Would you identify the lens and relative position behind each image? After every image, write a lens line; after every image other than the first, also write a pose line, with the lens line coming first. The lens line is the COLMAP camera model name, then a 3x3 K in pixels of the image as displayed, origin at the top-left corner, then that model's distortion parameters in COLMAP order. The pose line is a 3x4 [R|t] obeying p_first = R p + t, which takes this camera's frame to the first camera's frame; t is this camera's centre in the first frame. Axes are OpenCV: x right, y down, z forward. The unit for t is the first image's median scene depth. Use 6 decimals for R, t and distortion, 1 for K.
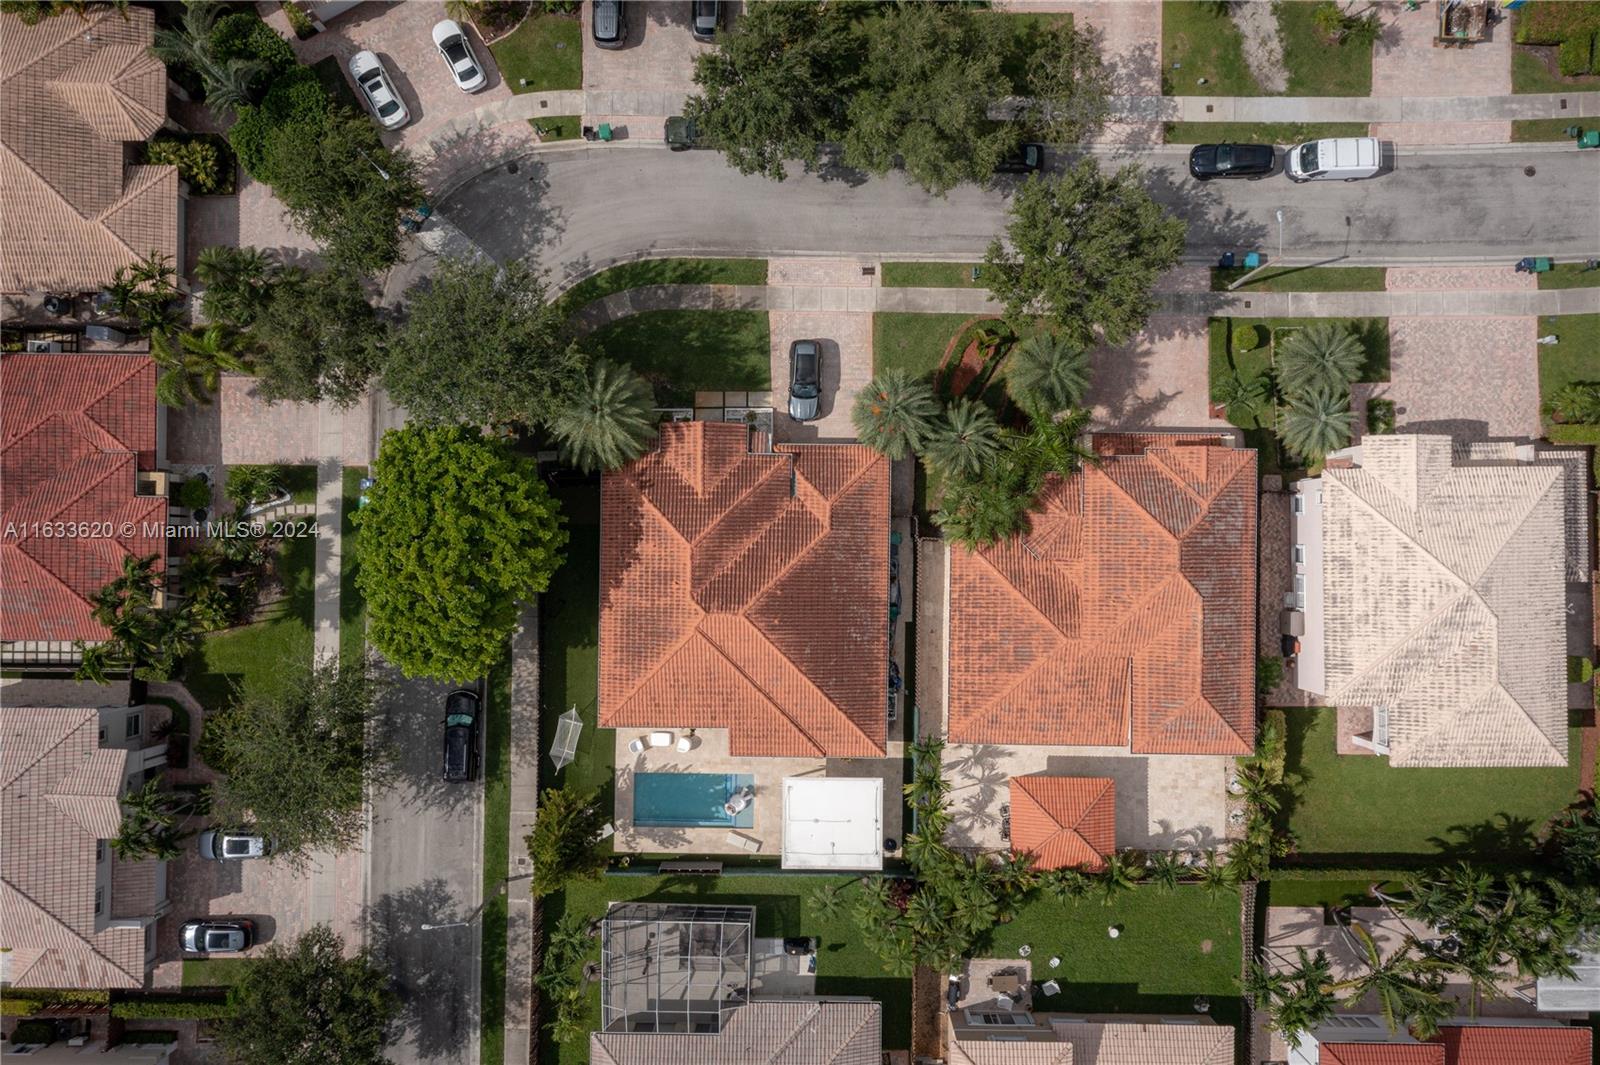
lens RADIAL K [[1269.2, 0, 803.1], [0, 1269.2, 539.5], [0, 0, 1]] dist [0.005514, 0.014938]
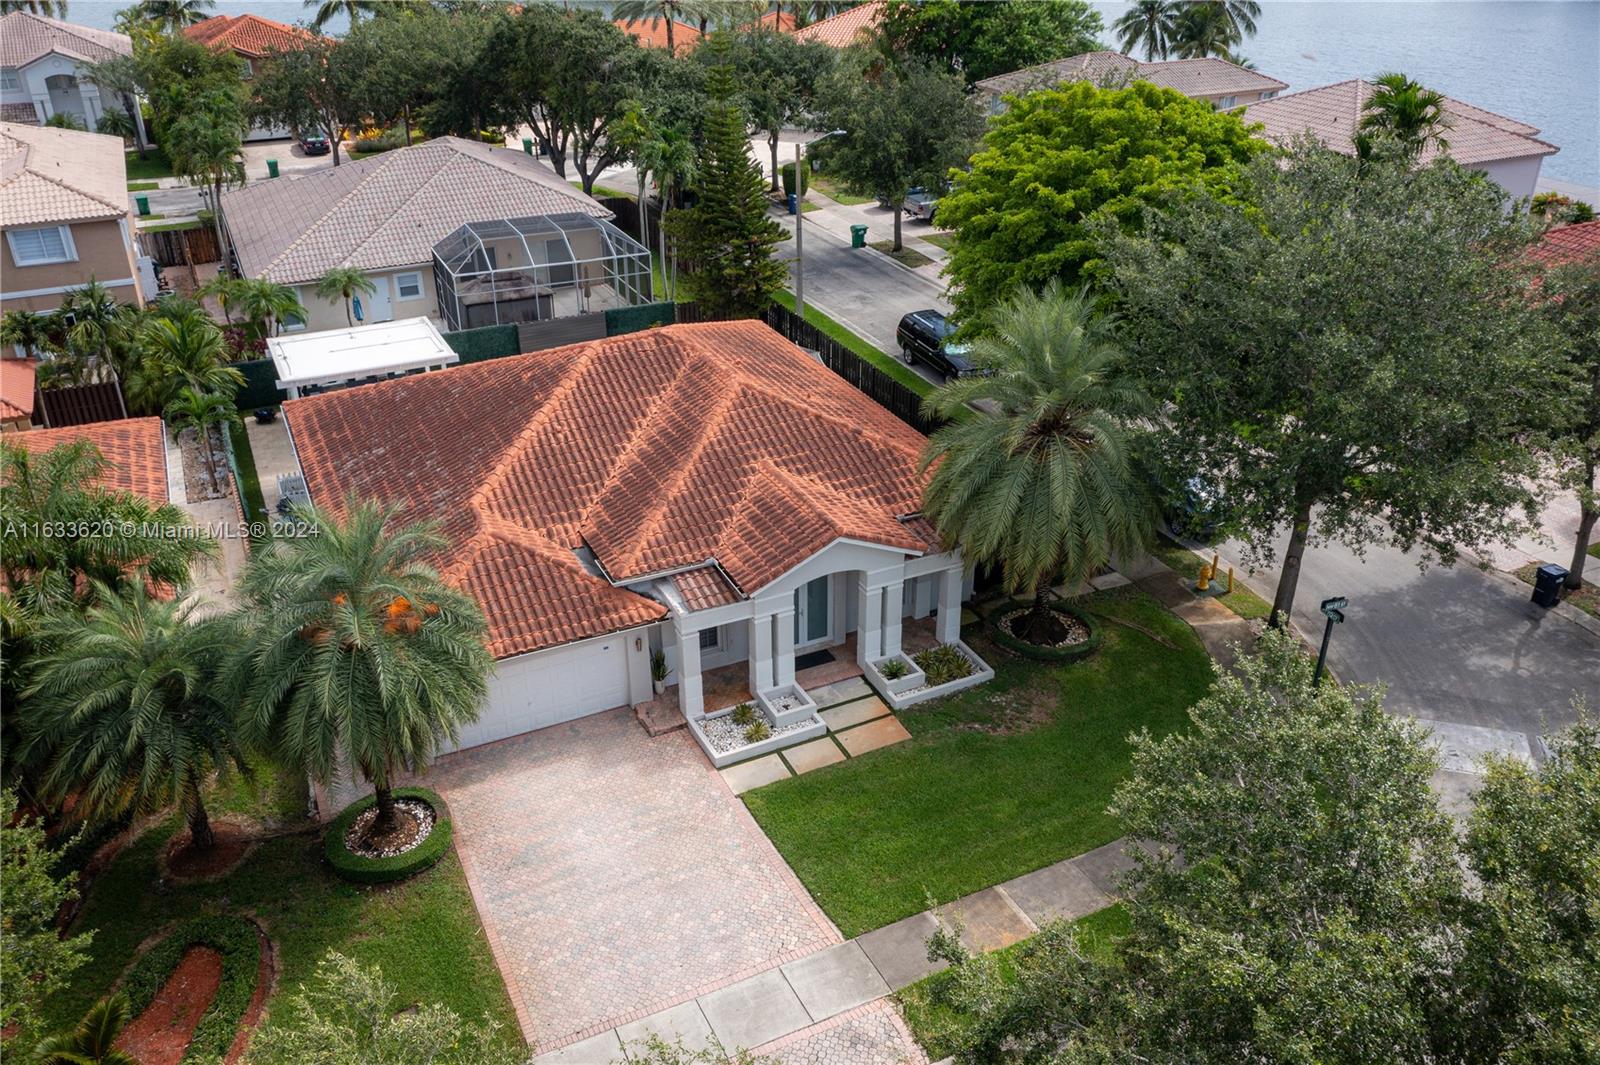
lens RADIAL K [[1269.2, 0, 802.6], [0, 1269.2, 543.7], [0, 0, 1]] dist [0.005514, 0.014938]
pose [[-0.896520, 0.217455, -0.385960, 0.086705], [-0.442868, -0.418462, 0.792942, -0.395566], [0.010919, 0.881818, 0.471463, 0.772681]]
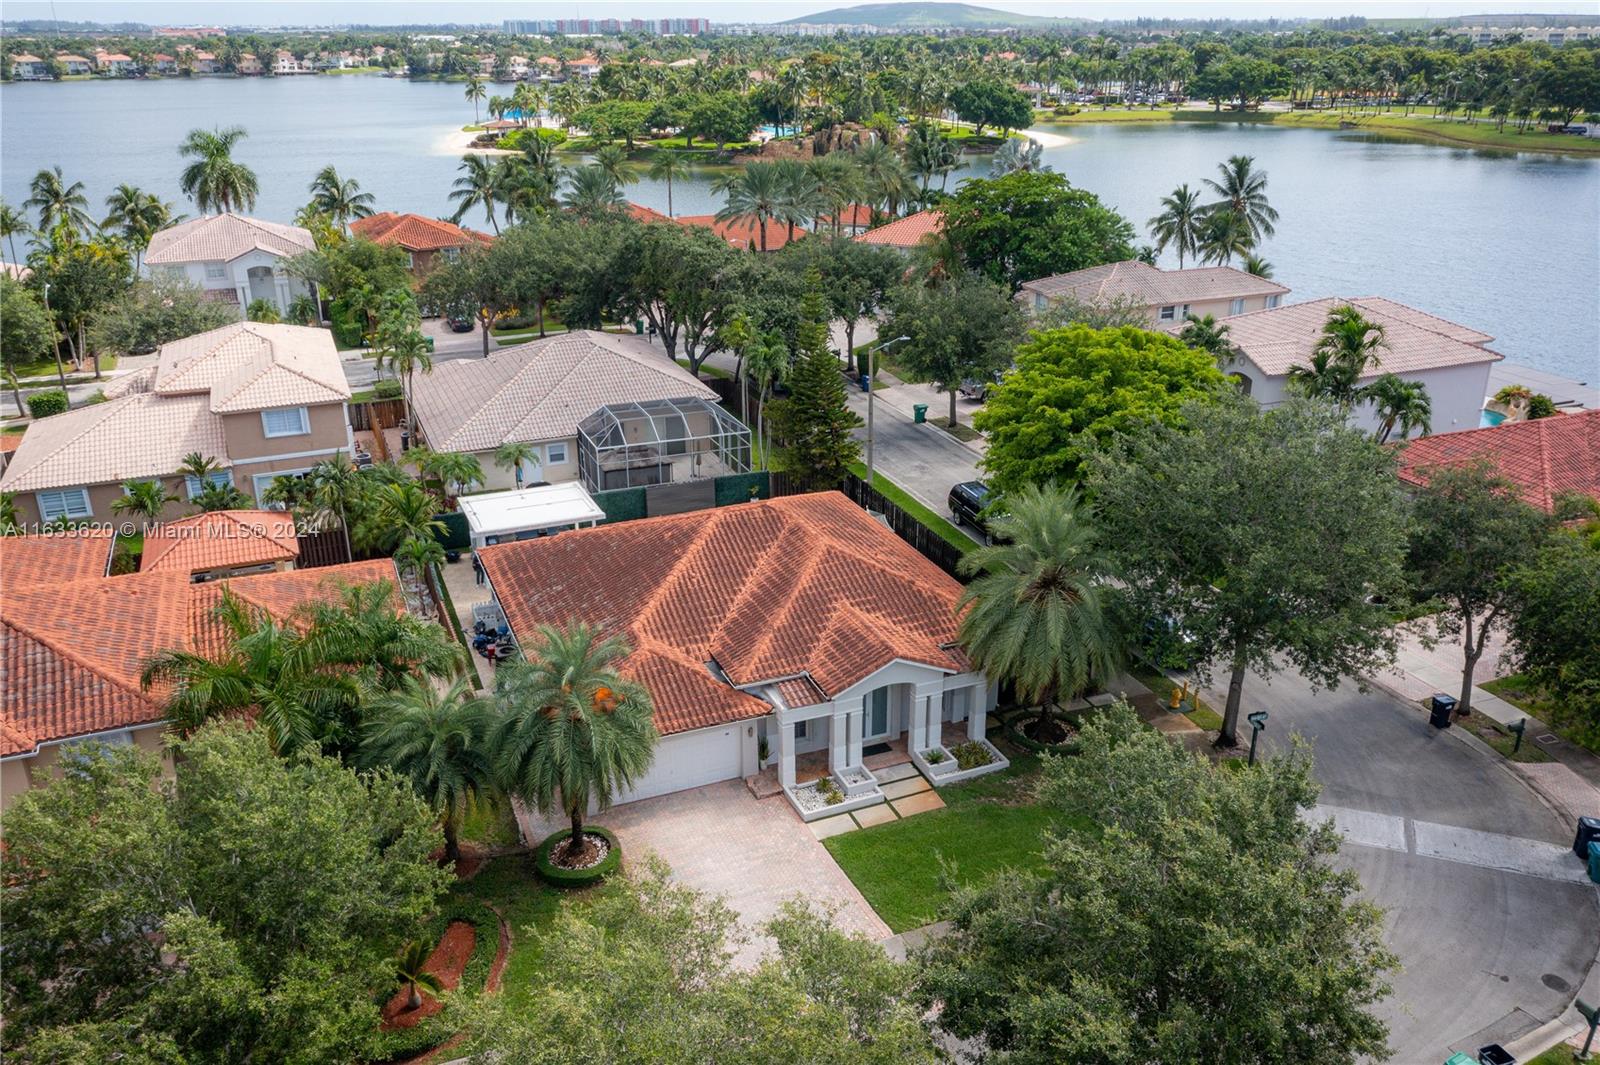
lens RADIAL K [[1269.2, 0, 801.6], [0, 1269.2, 544.0], [0, 0, 1]] dist [0.005514, 0.014938]
pose [[-0.920213, 0.156713, -0.358678, 0.152072], [-0.391239, -0.340486, 0.854986, -0.526540], [0.011862, 0.927098, 0.374632, 0.703362]]
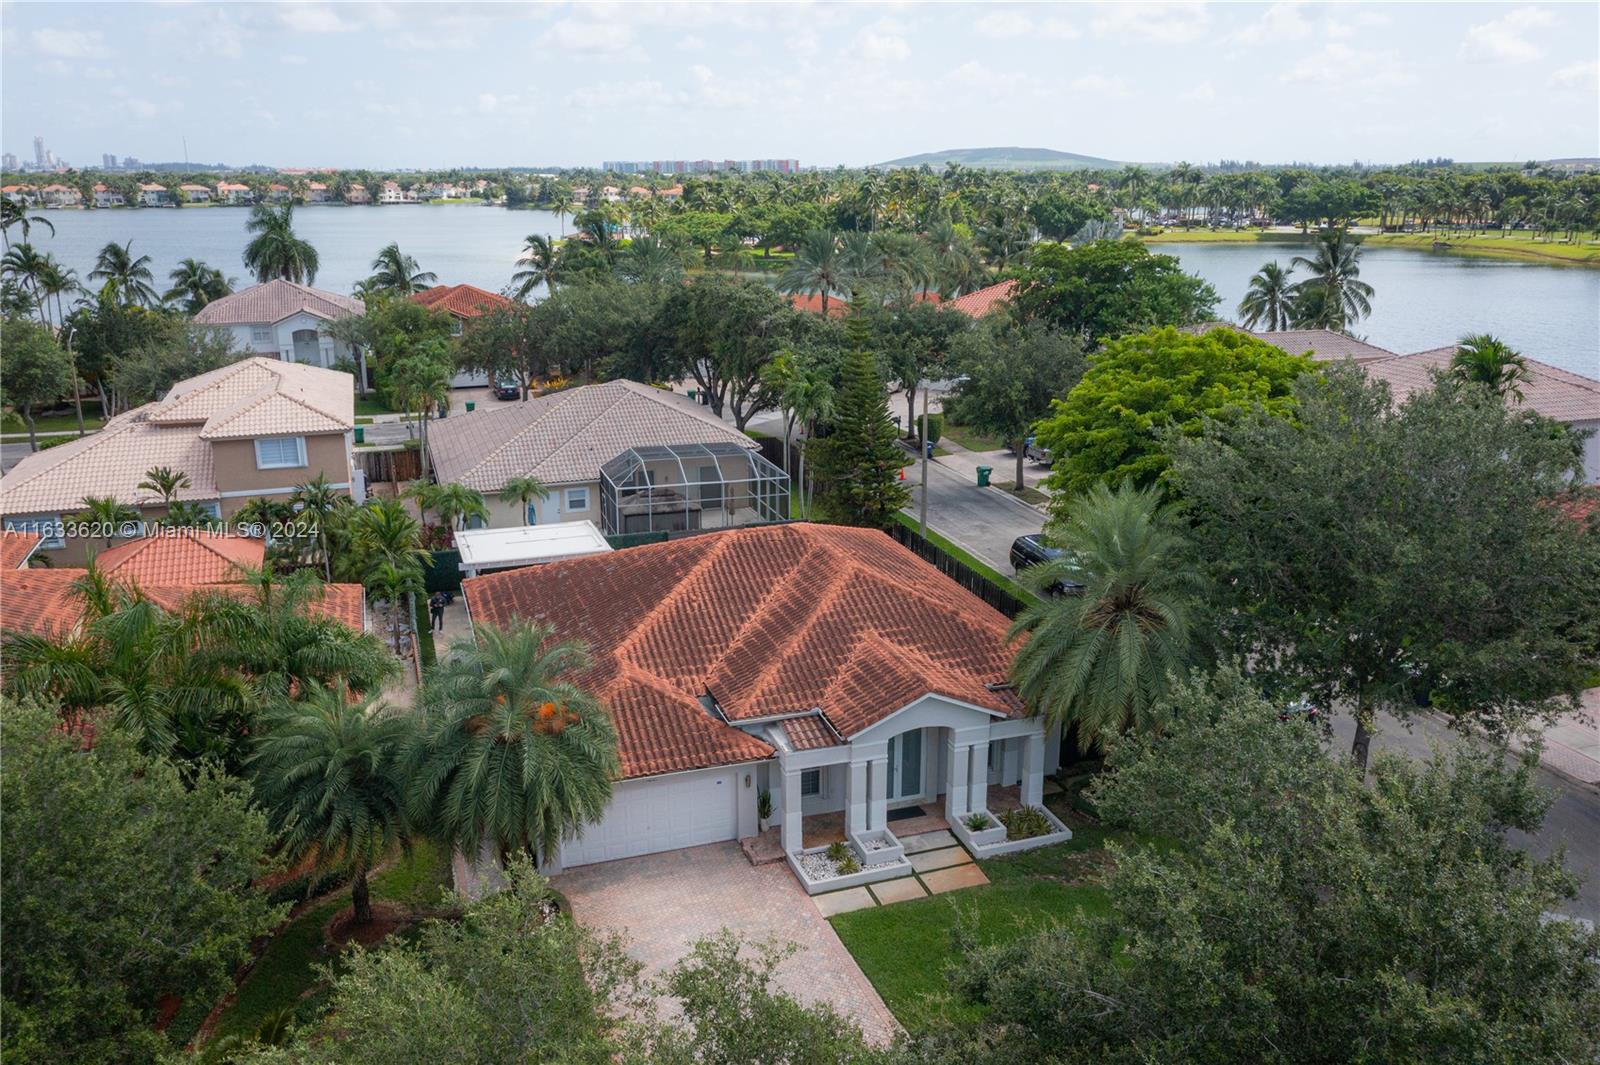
lens RADIAL K [[1269.2, 0, 803.4], [0, 1269.2, 548.5], [0, 0, 1]] dist [0.005514, 0.014938]
pose [[-0.943621, 0.099357, -0.315764, 0.101036], [-0.330955, -0.263357, 0.906152, -0.462123], [0.006874, 0.959568, 0.281392, 0.782867]]
